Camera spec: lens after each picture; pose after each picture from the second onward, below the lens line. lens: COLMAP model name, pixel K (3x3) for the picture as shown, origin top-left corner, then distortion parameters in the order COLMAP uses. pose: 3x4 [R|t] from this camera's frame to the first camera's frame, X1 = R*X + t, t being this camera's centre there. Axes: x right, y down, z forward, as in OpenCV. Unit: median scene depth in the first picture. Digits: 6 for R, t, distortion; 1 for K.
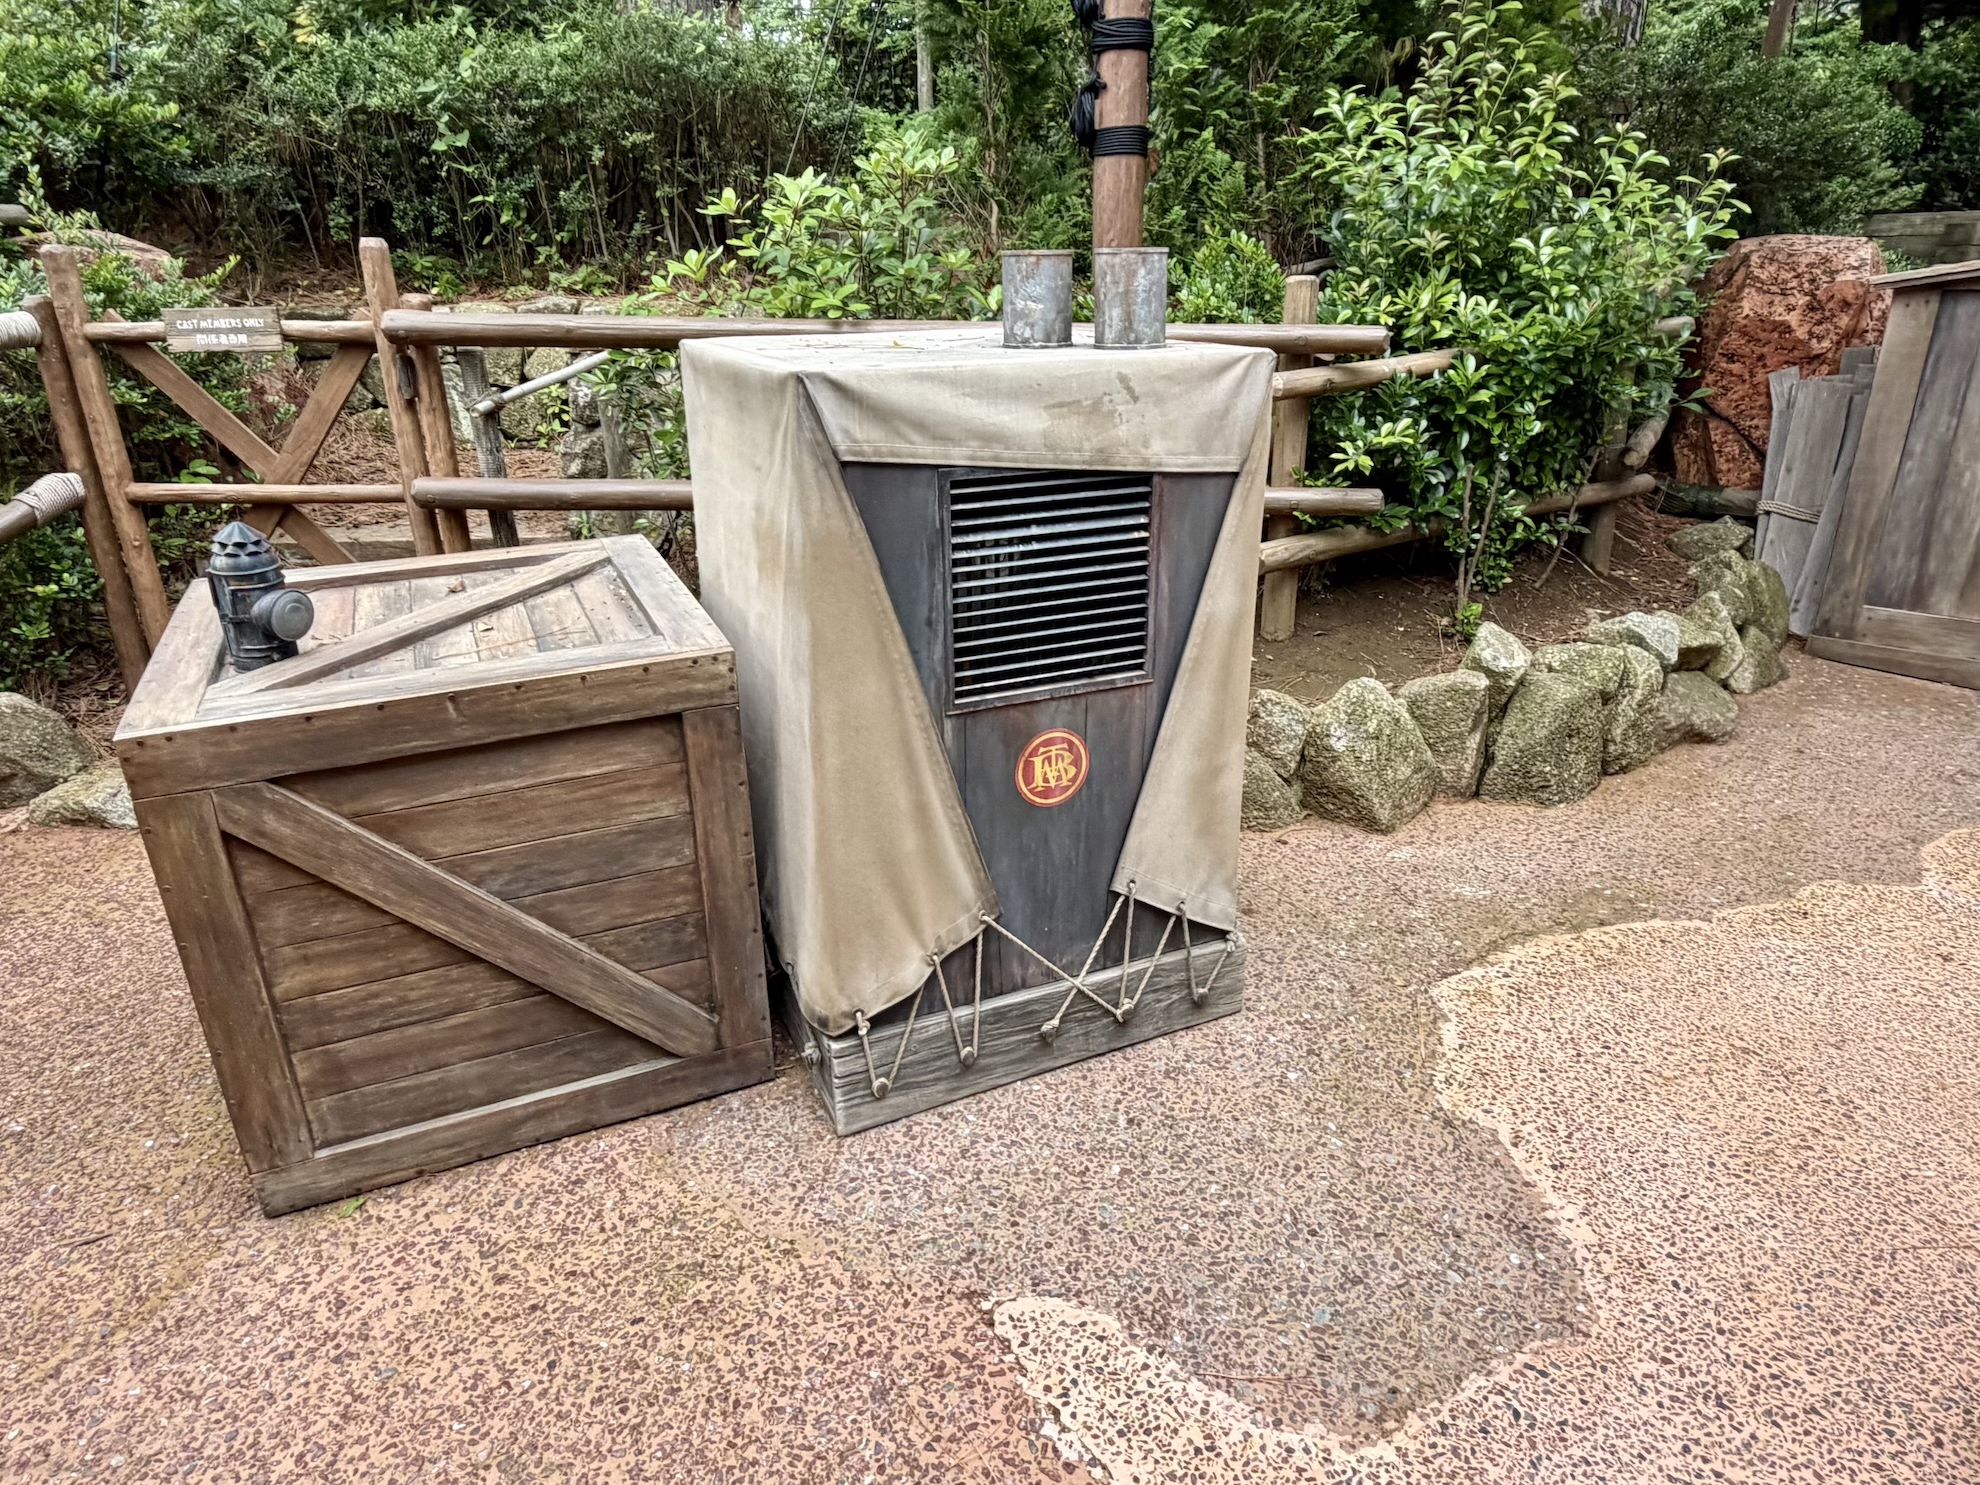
lens RADIAL K [[1215.9, 0, 989.7], [0, 1215.9, 744.7], [0, 0, 1]] dist [-0.000525, 0.001623]
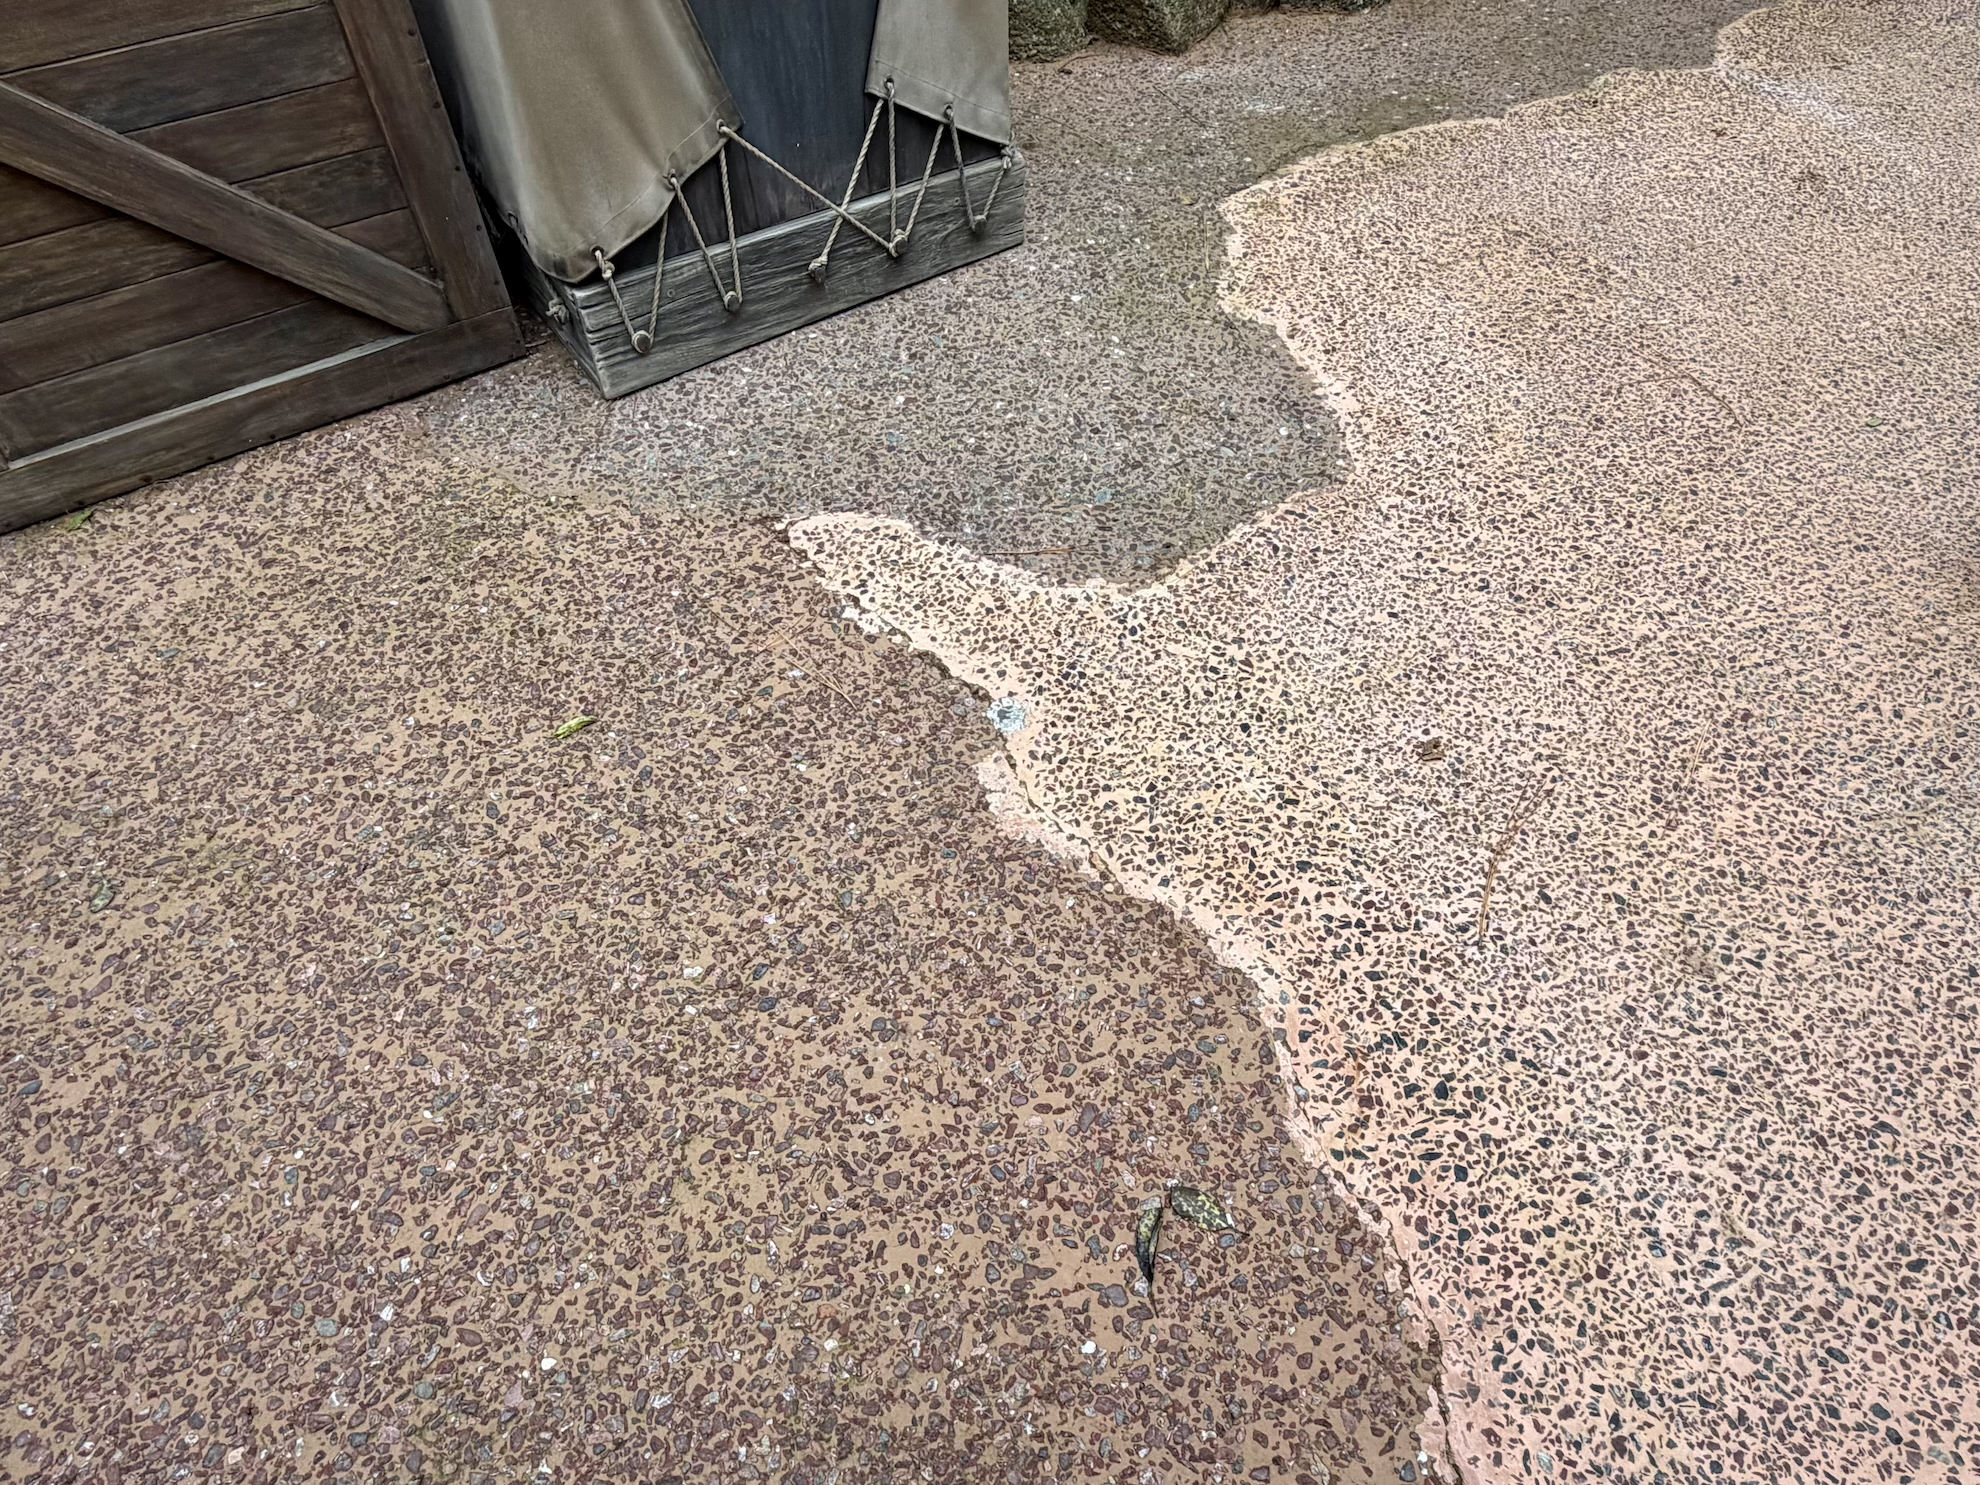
lens RADIAL K [[1215.9, 0, 992.2], [0, 1215.9, 737.2], [0, 0, 1]] dist [-0.000525, 0.001623]
pose [[0.984511, -0.134050, 0.112997, 0.030306], [0.068335, 0.886937, 0.456807, 0.152771], [-0.161456, -0.442010, 0.882360, 0.002682]]
